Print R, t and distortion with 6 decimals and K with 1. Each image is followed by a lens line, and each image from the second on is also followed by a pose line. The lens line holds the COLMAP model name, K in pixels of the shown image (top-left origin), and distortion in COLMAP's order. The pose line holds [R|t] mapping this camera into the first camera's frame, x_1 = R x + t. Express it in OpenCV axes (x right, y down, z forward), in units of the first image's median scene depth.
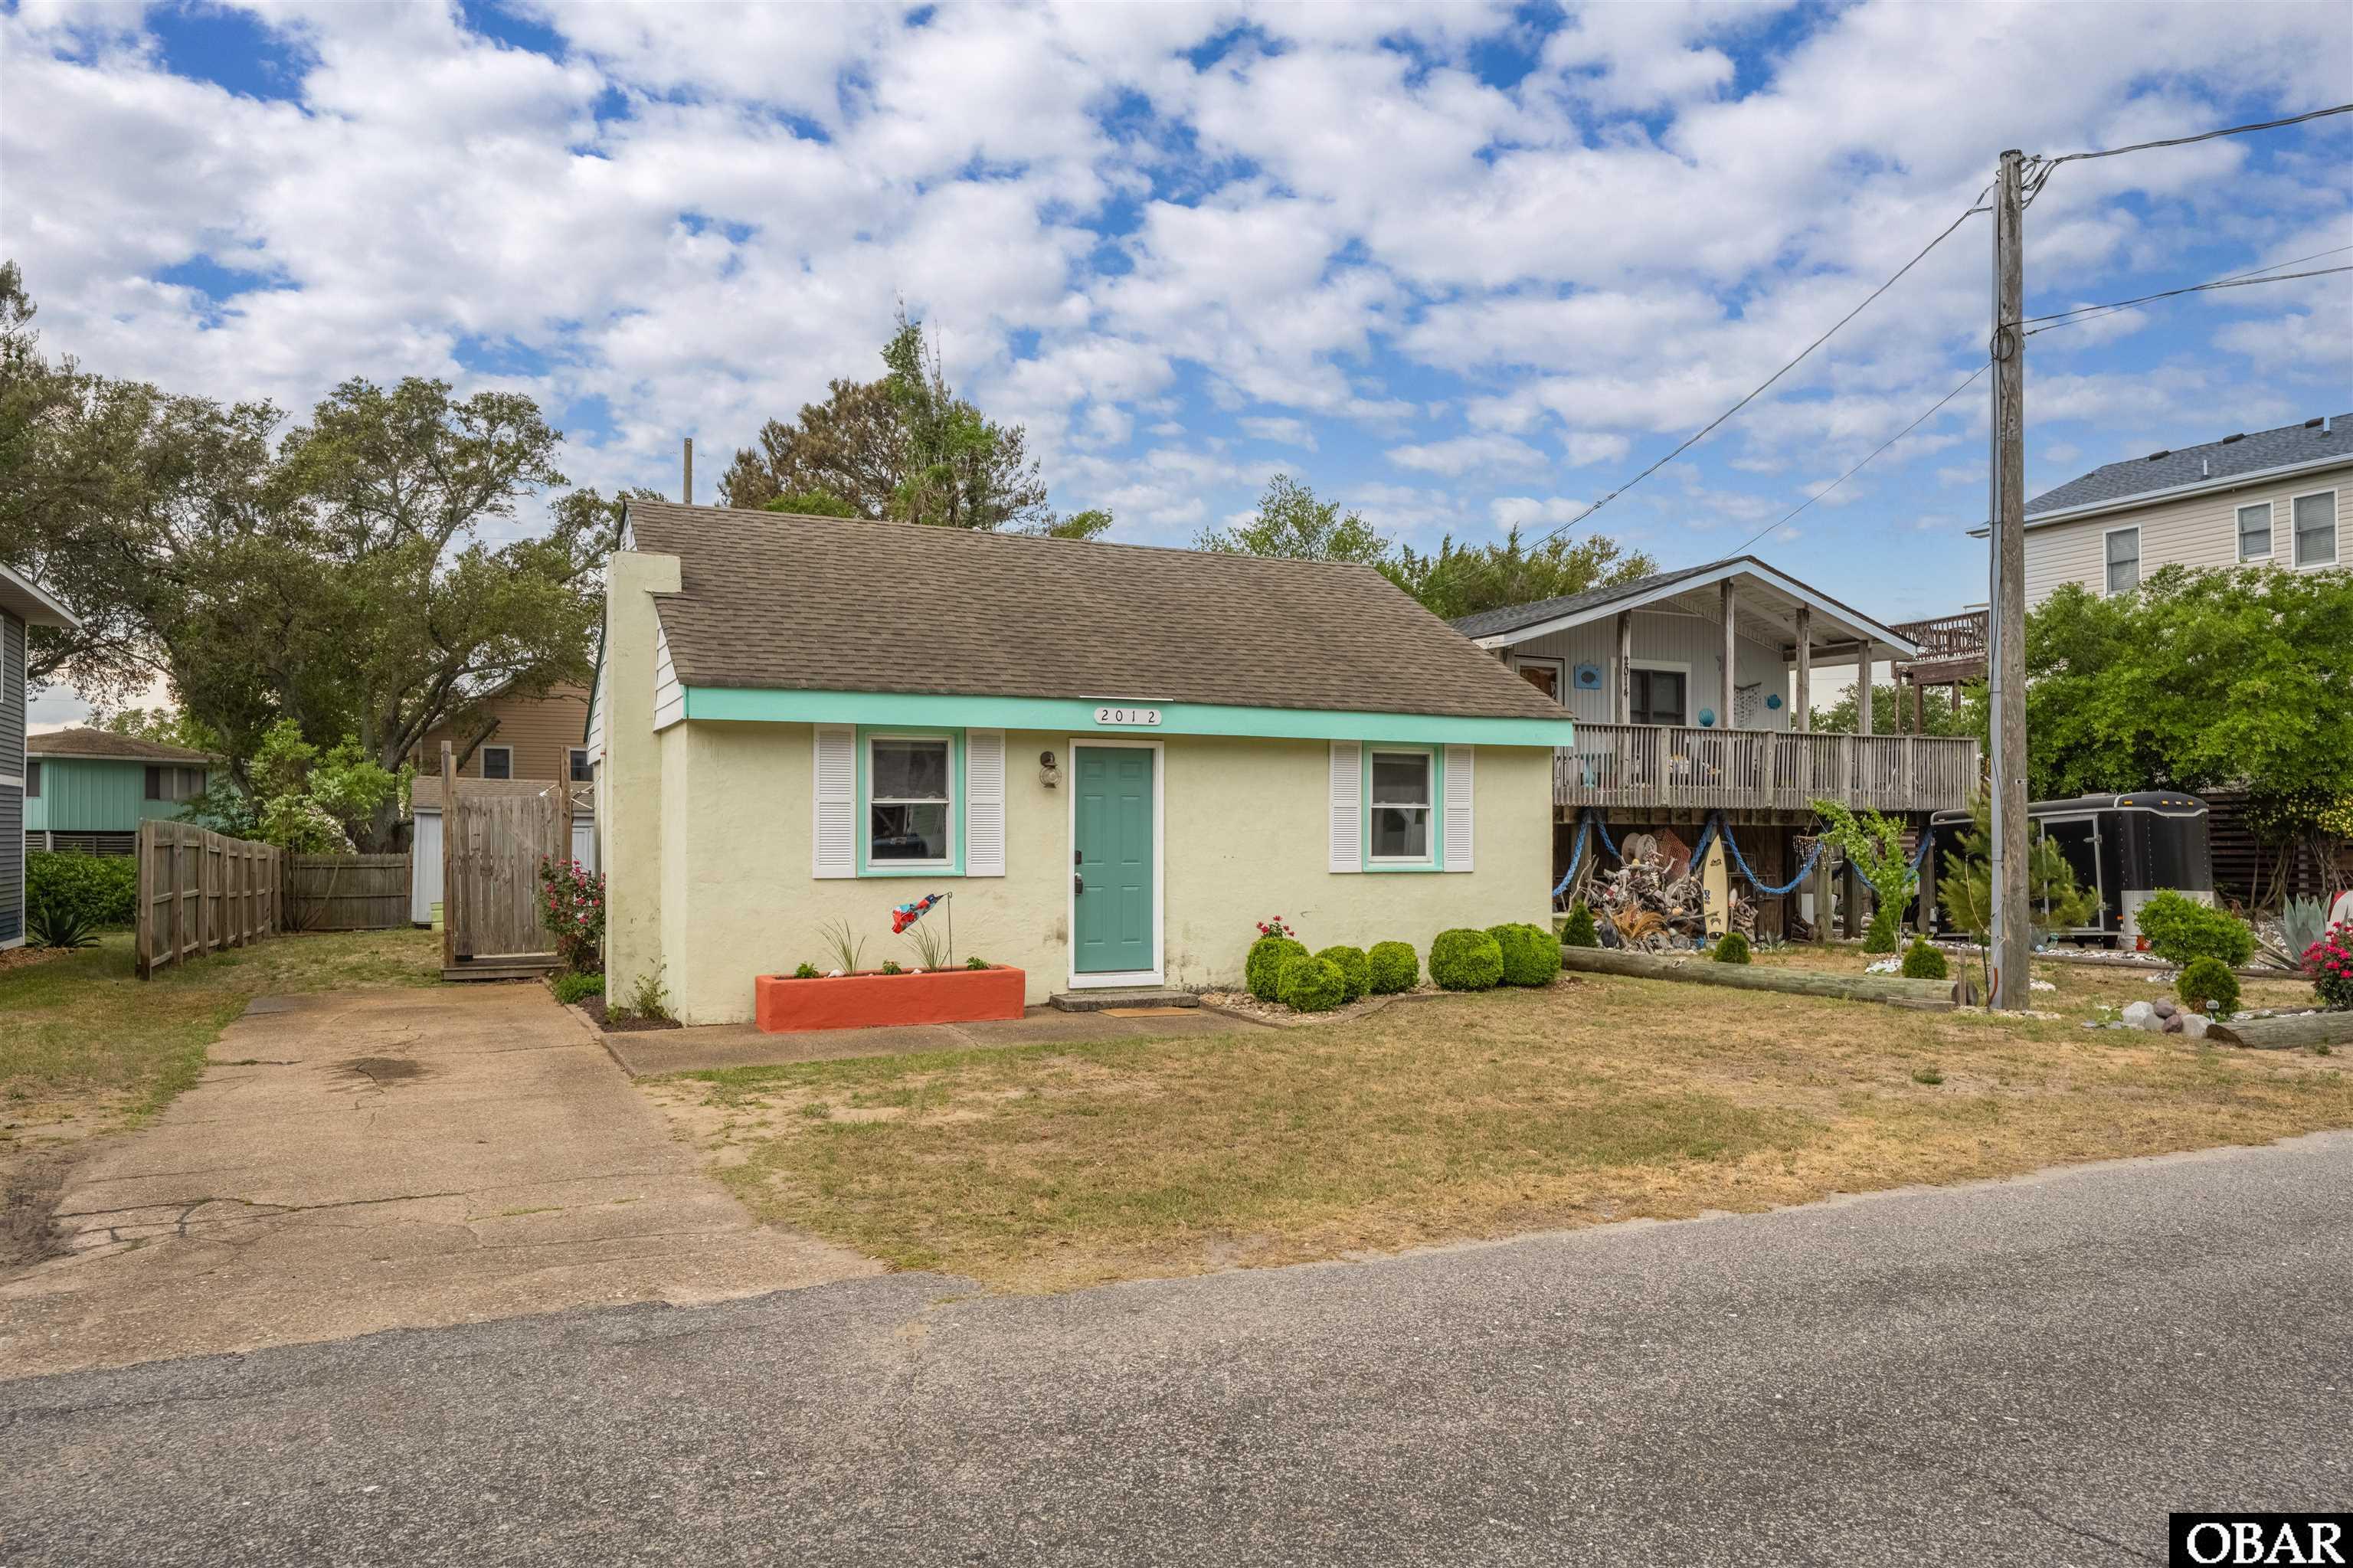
lens RADIAL K [[1612.5, 0, 1178.4], [0, 1612.5, 739.5], [0, 0, 1]] dist [0.000426, -0.000360]
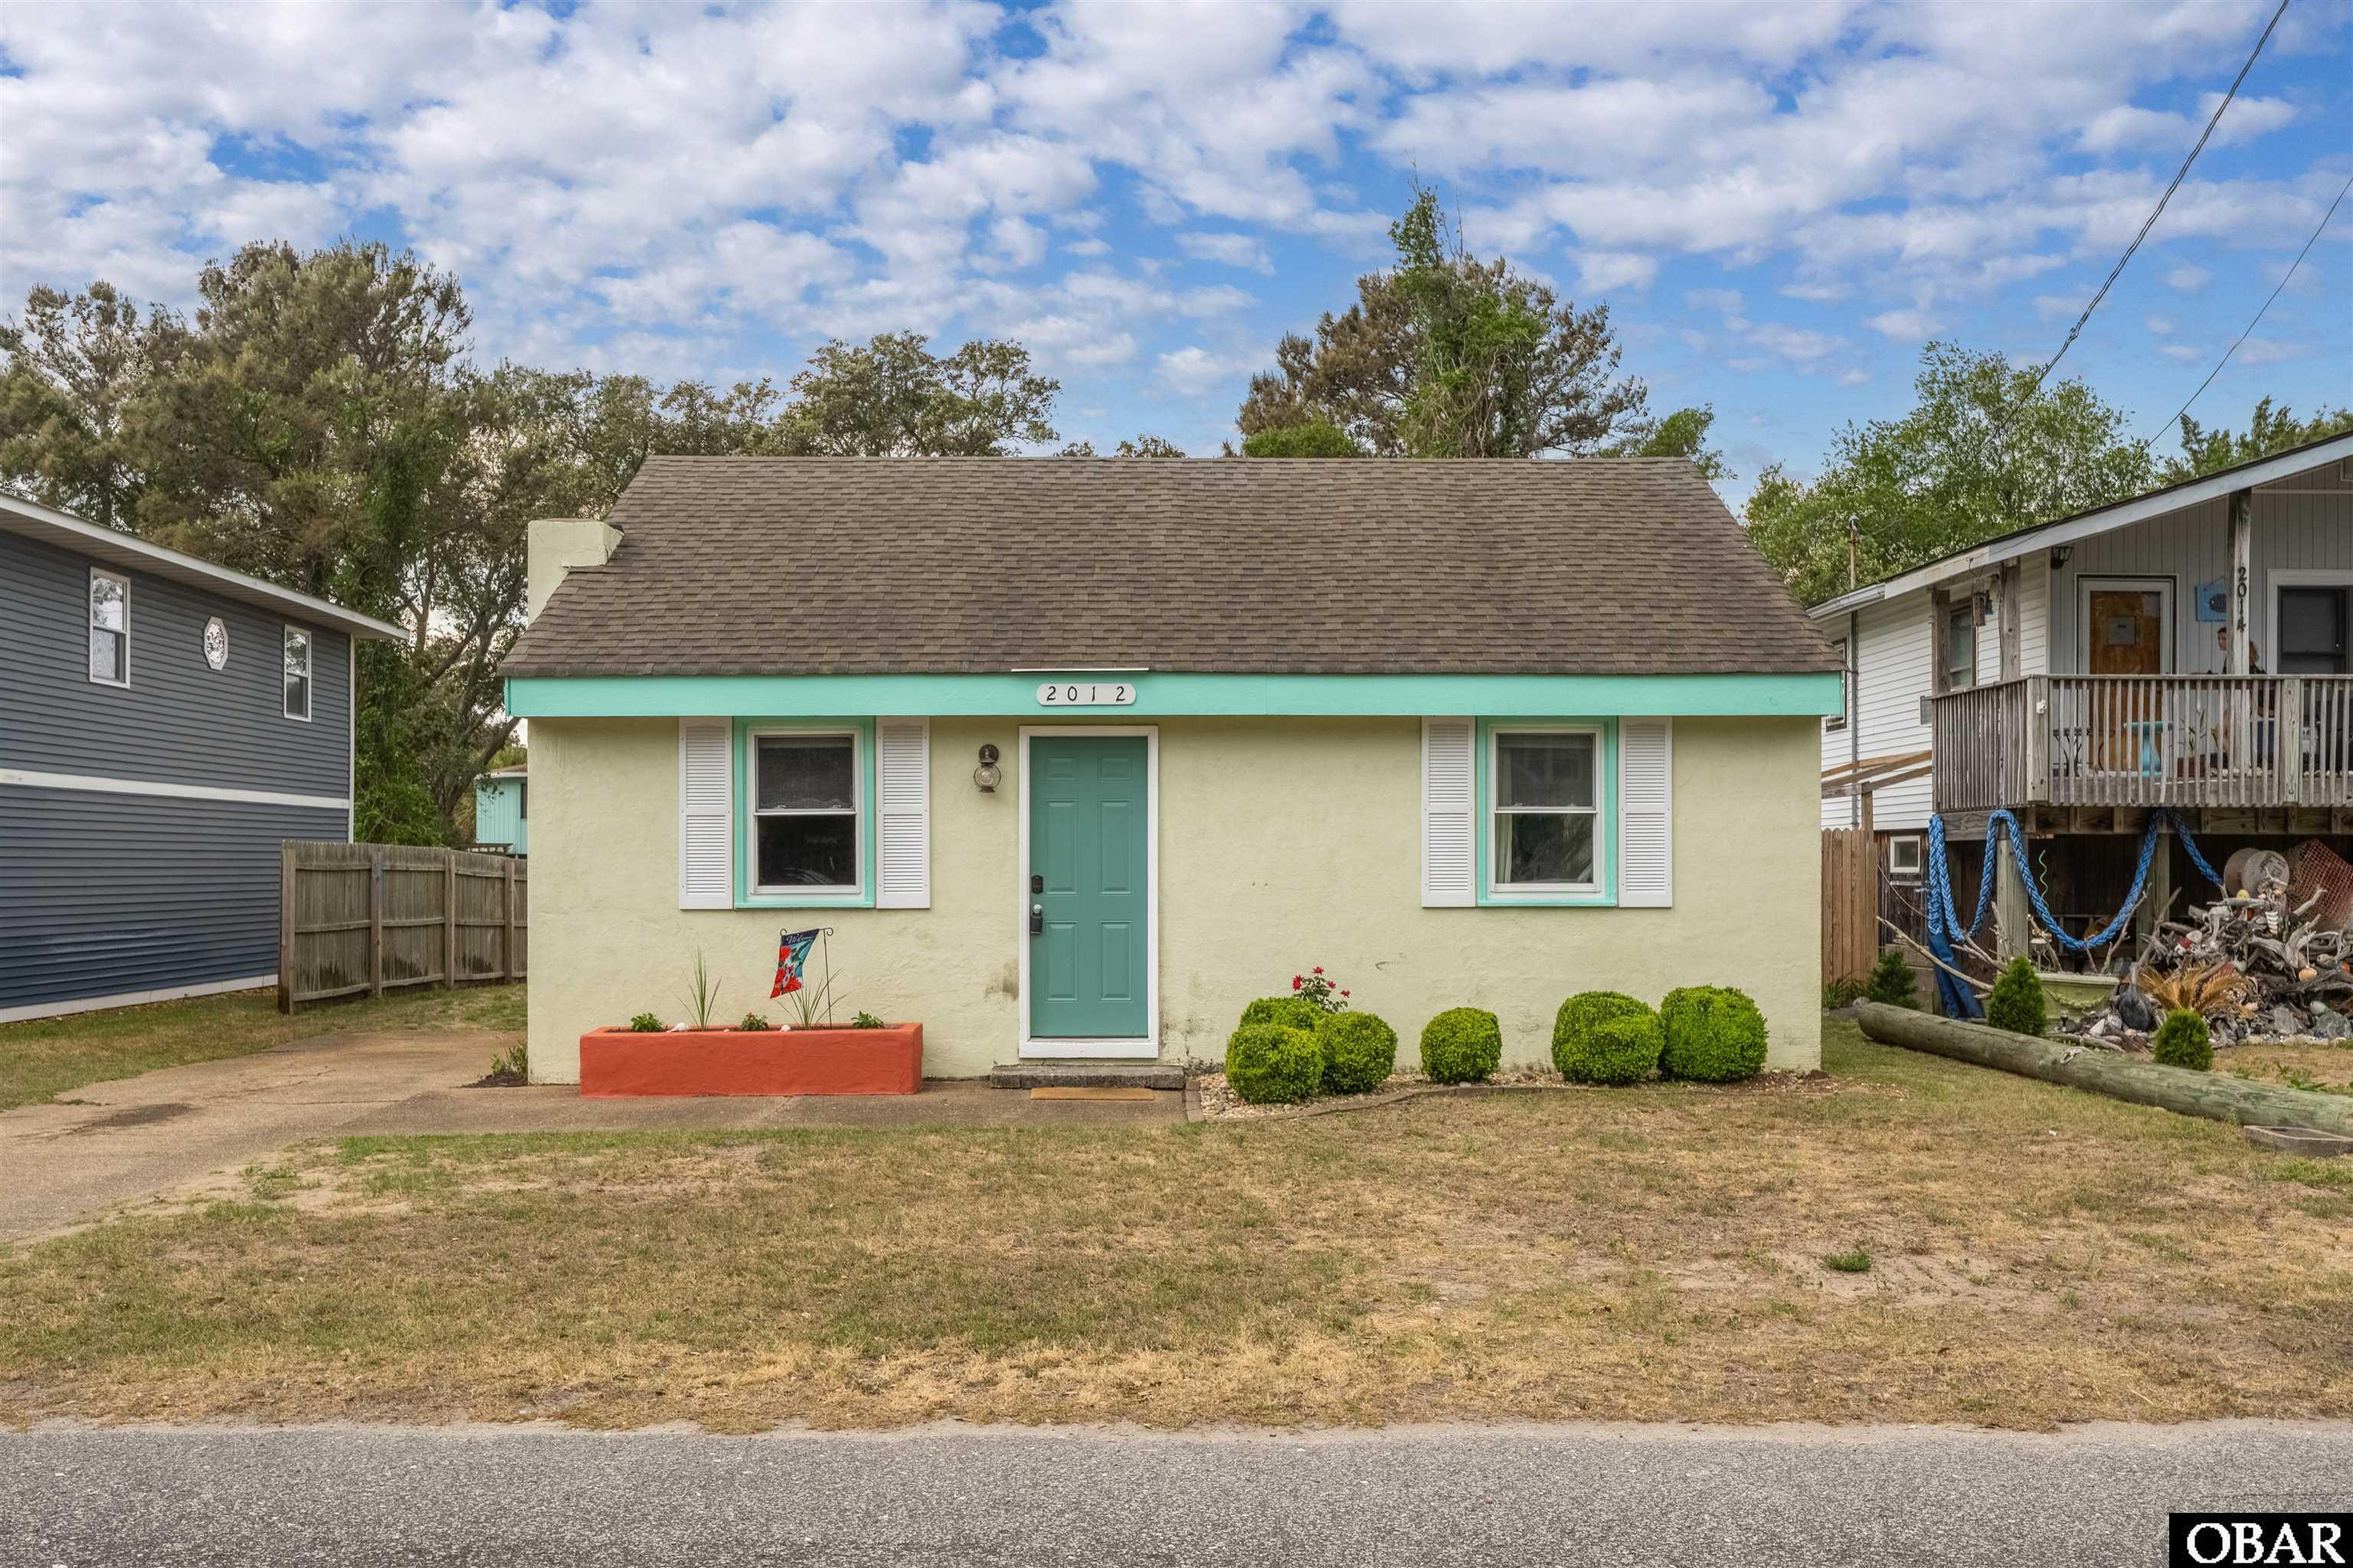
lens RADIAL K [[2047.4, 0, 1176.5], [0, 2047.4, 784.0], [0, 0, 1]] dist [0.012282, 0.006181]
pose [[0.903915, -0.018303, -0.427321, 0.391683], [0.028685, 0.999429, 0.017869, 0.010868], [0.426750, -0.028410, 0.903924, 0.160567]]
